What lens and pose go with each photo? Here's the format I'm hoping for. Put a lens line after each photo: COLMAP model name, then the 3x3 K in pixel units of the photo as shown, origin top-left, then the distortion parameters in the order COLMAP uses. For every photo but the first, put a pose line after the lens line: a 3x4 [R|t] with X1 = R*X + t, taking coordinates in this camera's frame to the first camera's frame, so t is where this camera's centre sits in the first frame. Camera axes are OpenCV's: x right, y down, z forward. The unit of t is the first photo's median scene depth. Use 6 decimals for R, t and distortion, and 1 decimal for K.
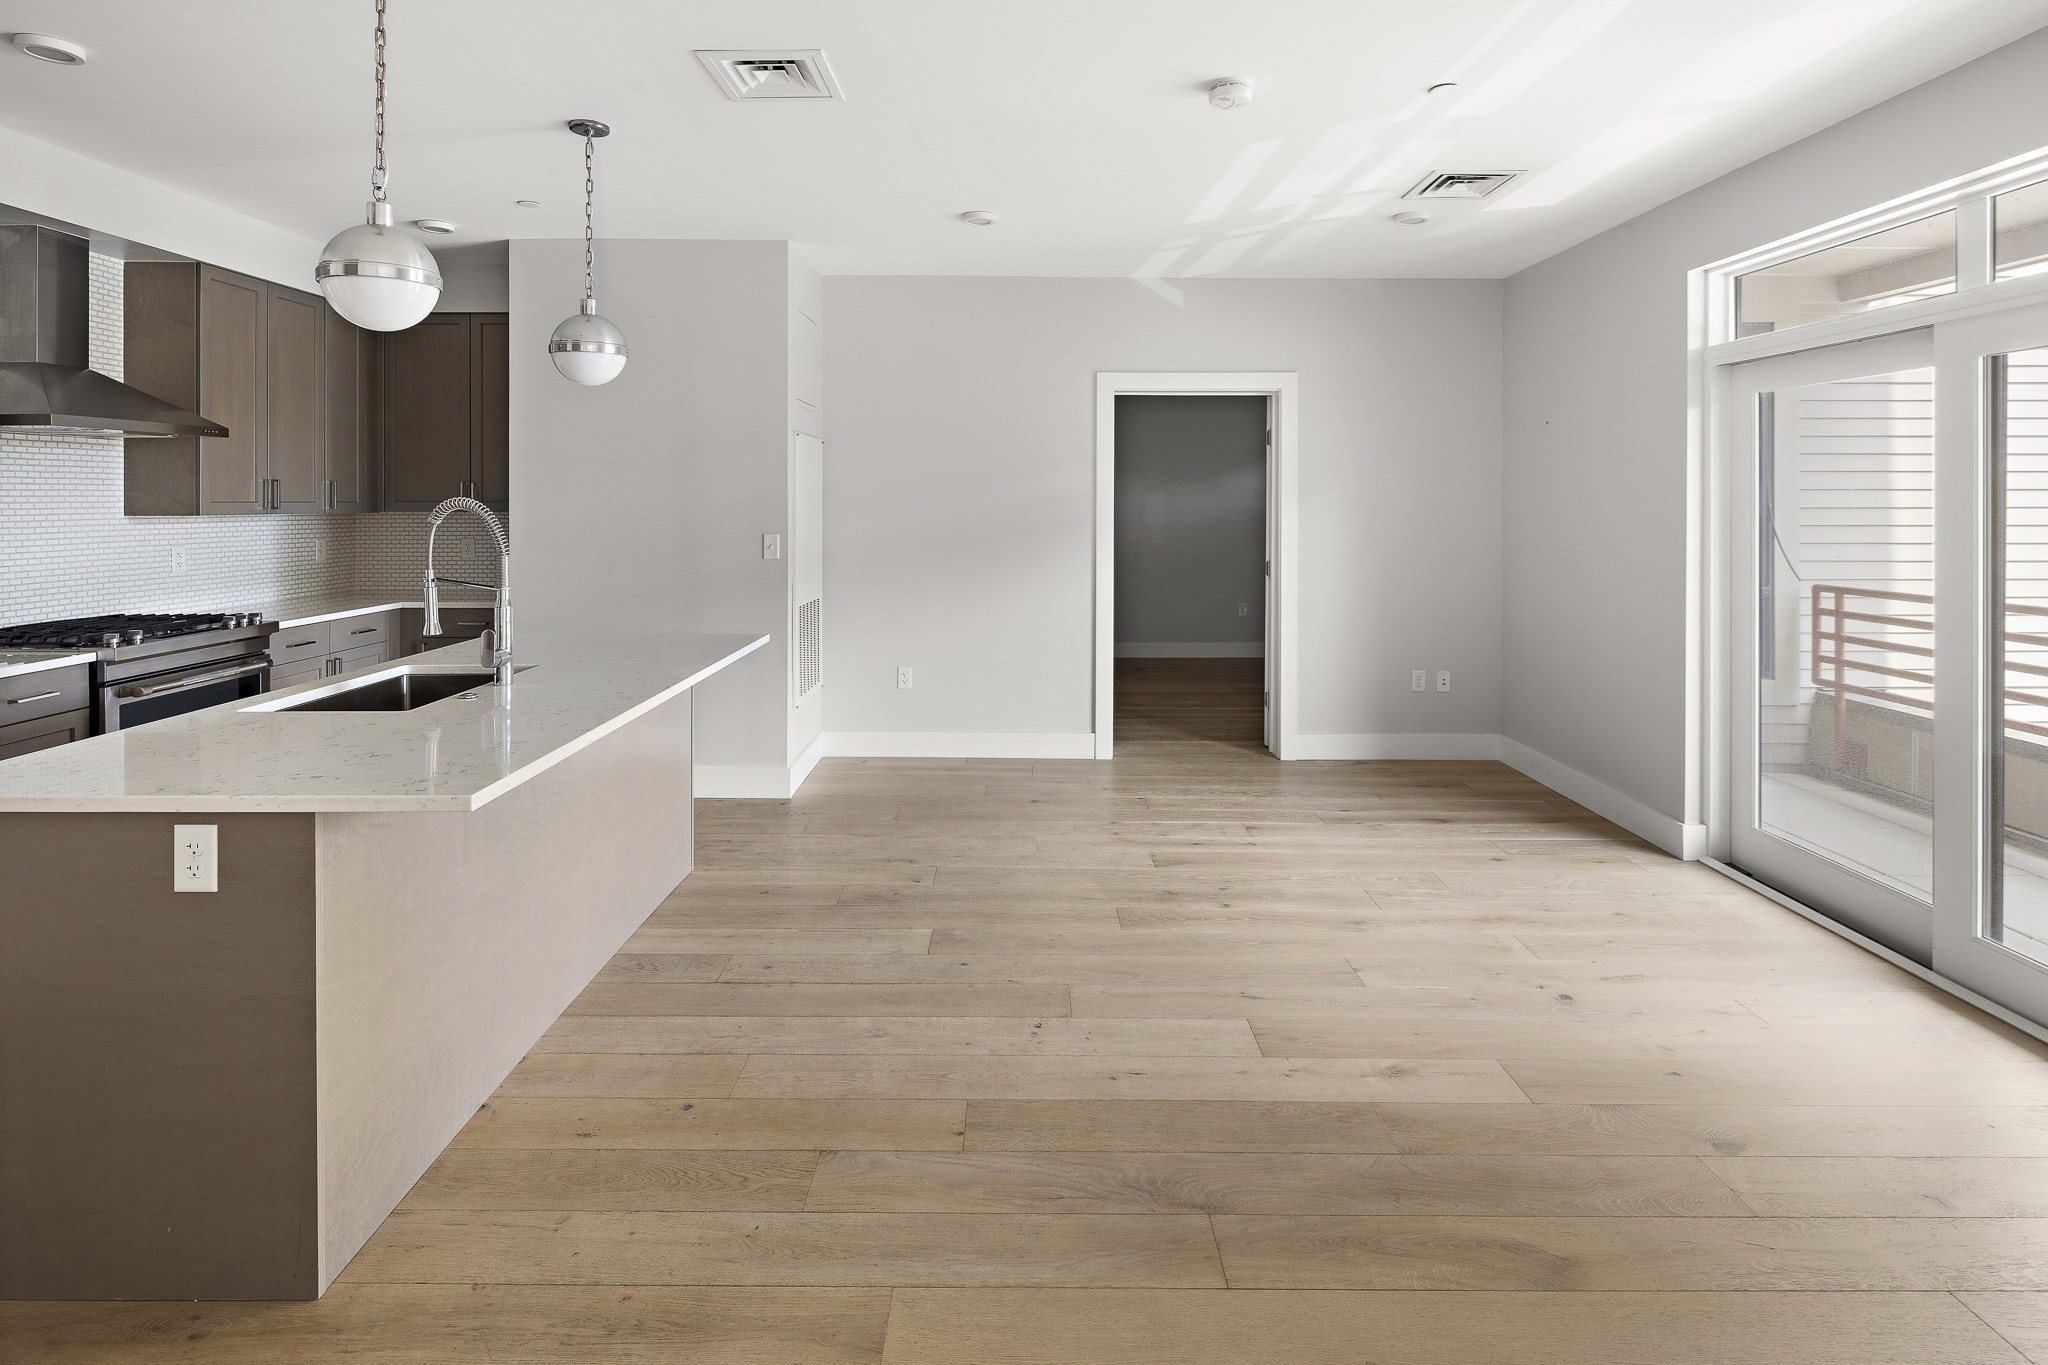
lens RADIAL K [[1014.3, 0, 1019.2], [0, 1014.3, 497.6], [0, 0, 1]] dist [0.003459, -0.004322]
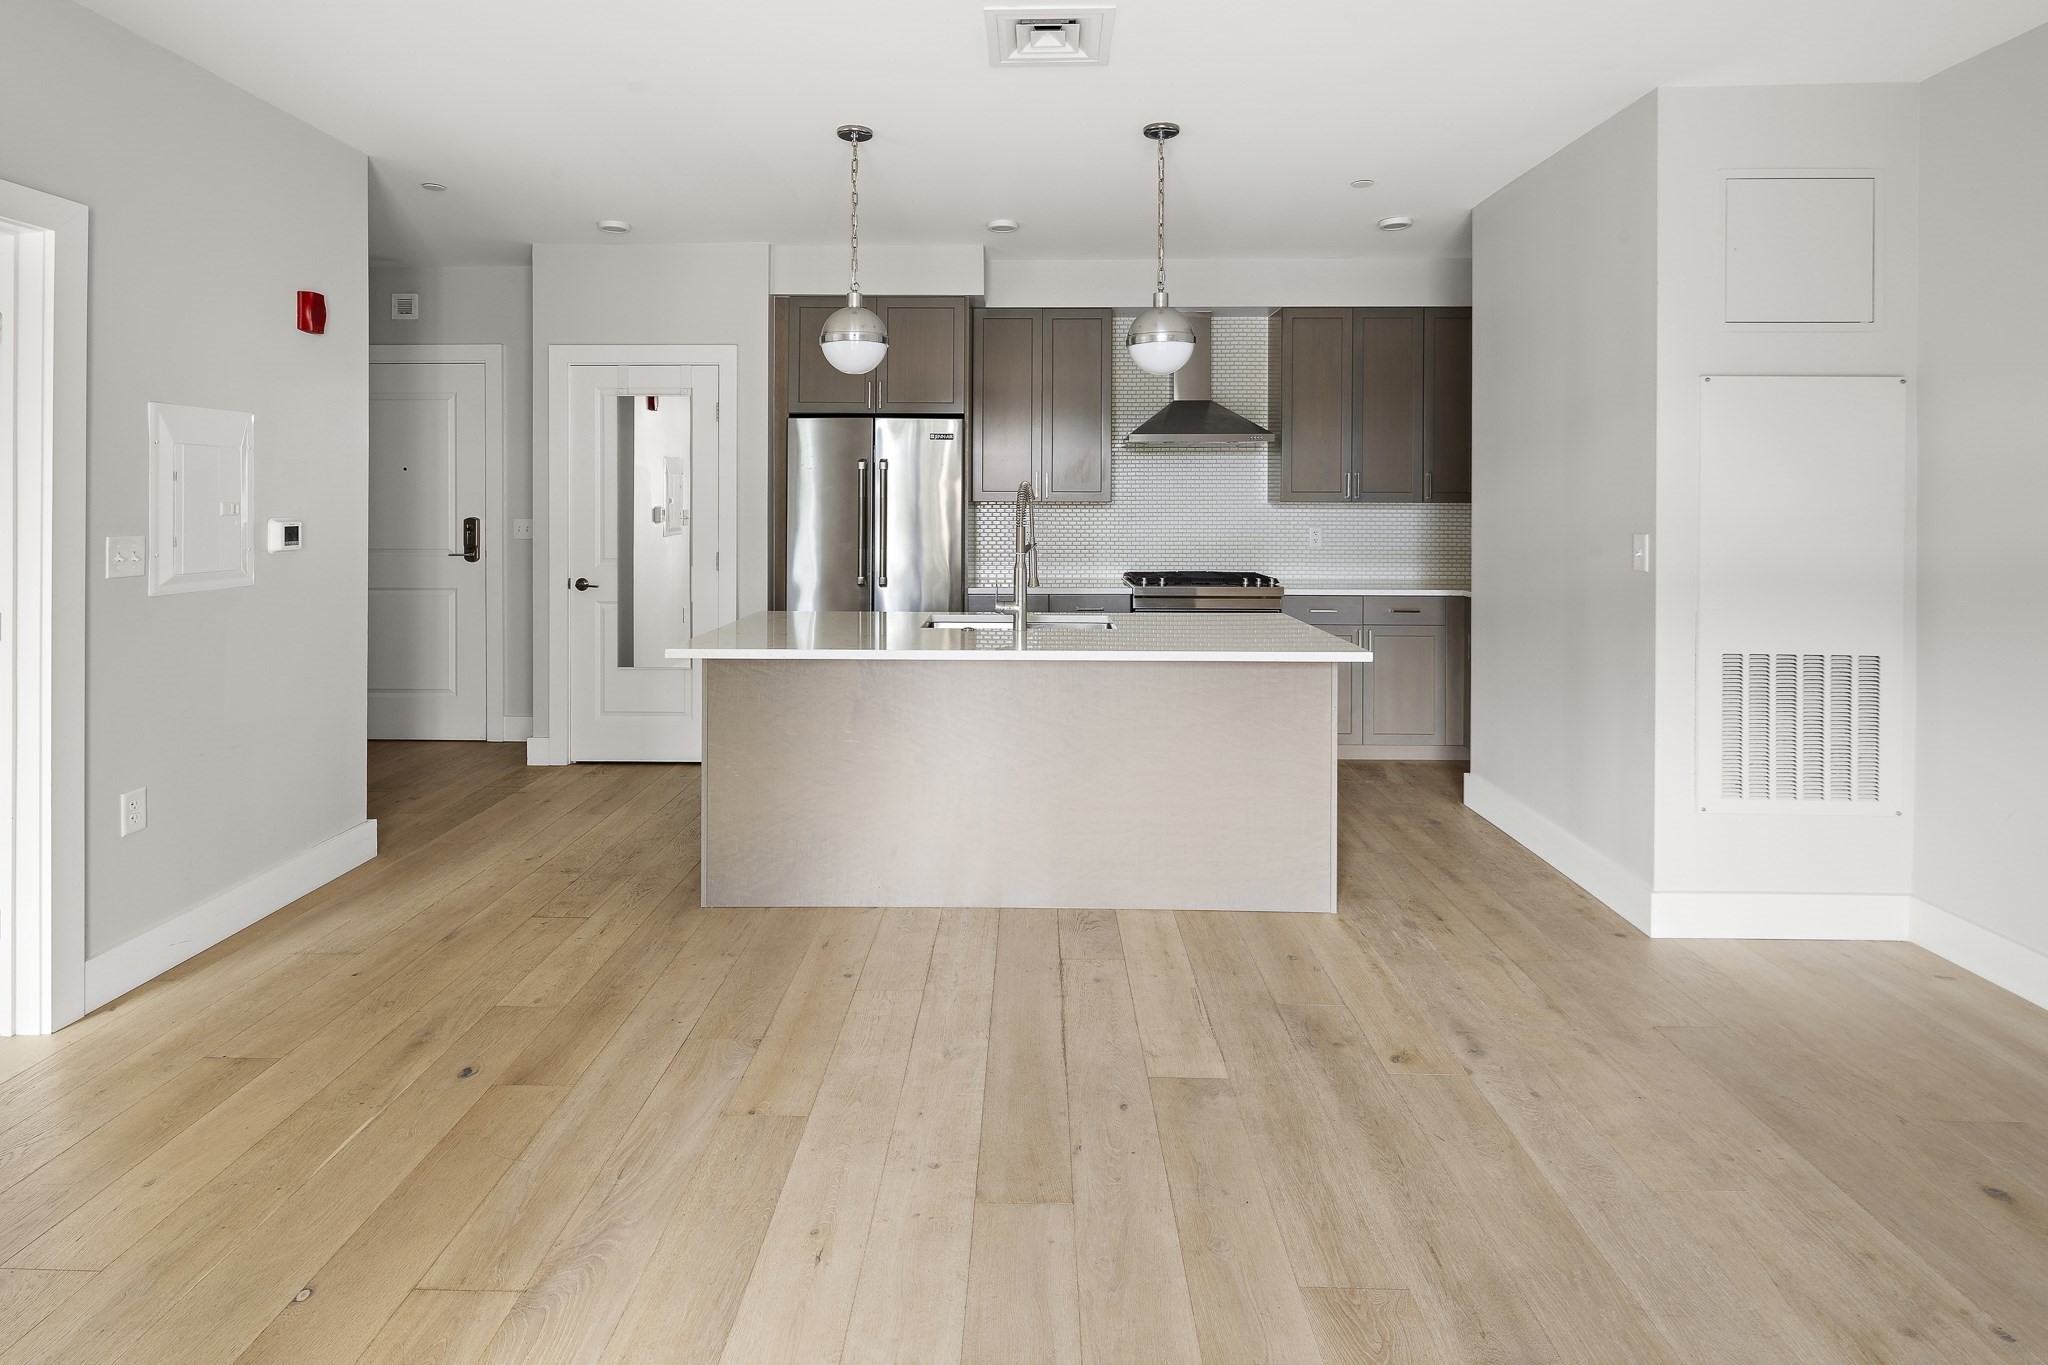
lens RADIAL K [[1011.6, 0, 1013.5], [0, 1011.6, 499.2], [0, 0, 1]] dist [0.003261, -0.001865]
pose [[-0.018464, -0.001975, -0.999828, 0.714650], [-0.001145, 0.999997, -0.001954, 0.024768], [0.999829, 0.001109, -0.018467, 0.984394]]
